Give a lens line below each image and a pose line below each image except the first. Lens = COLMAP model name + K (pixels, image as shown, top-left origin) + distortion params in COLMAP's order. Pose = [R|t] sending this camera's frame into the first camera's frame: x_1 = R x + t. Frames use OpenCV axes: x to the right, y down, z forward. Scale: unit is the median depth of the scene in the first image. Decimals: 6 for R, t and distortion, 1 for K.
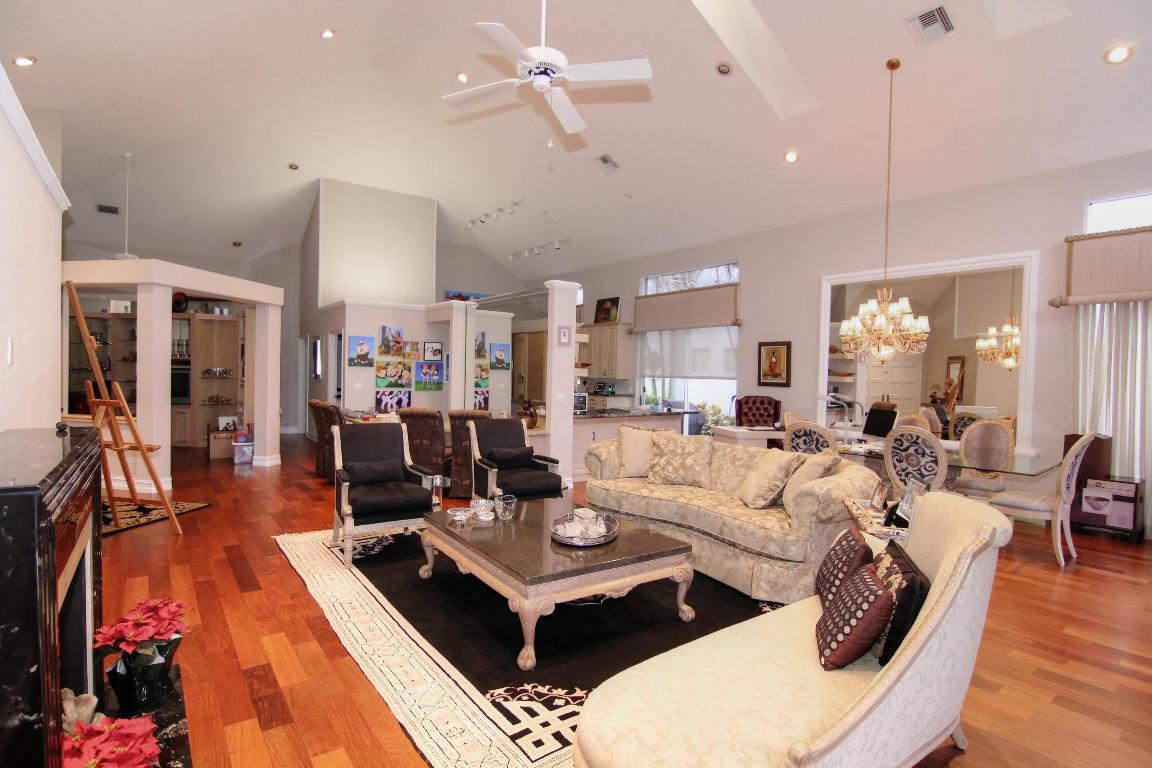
lens RADIAL K [[590.4, 0, 578.3], [0, 590.4, 382.0], [0, 0, 1]] dist [-0.016321, -0.000872]
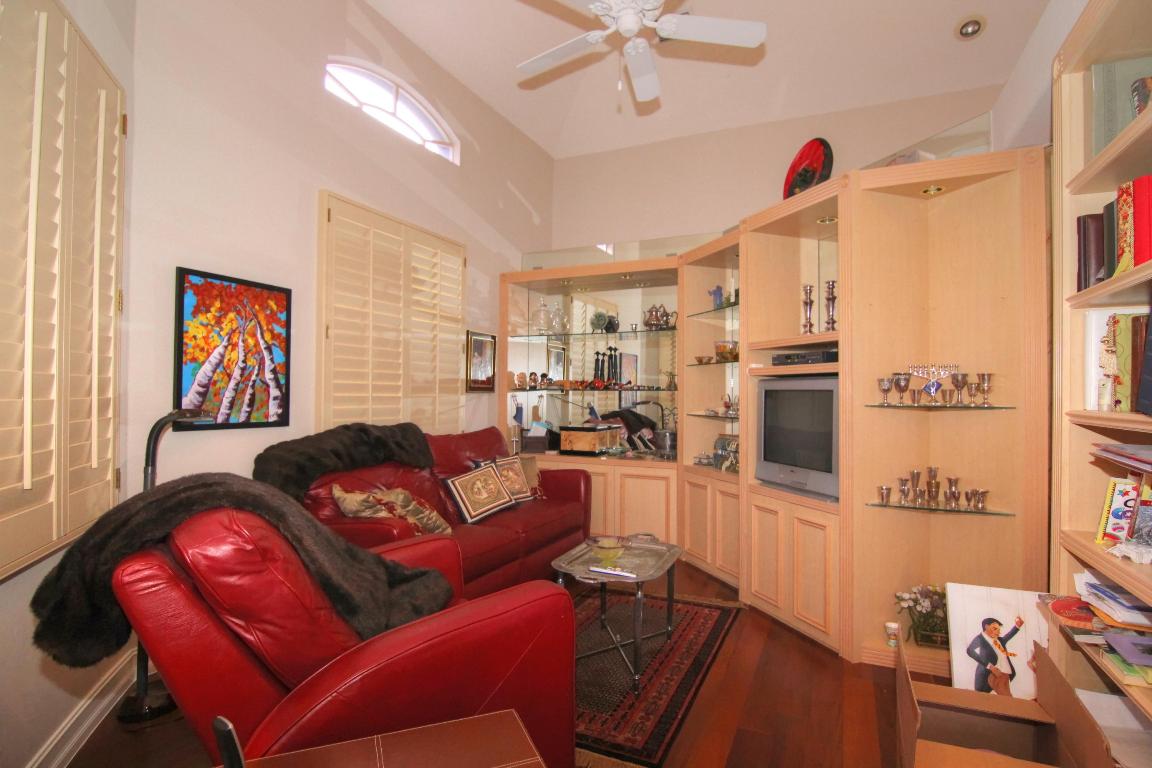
lens RADIAL K [[590.4, 0, 577.7], [0, 590.4, 386.8], [0, 0, 1]] dist [-0.016321, -0.000872]
pose [[0.498642, -0.027452, -0.866373, -0.476058], [-0.008611, 0.999292, -0.036619, -0.004798], [0.866765, 0.025720, 0.498053, 0.745769]]
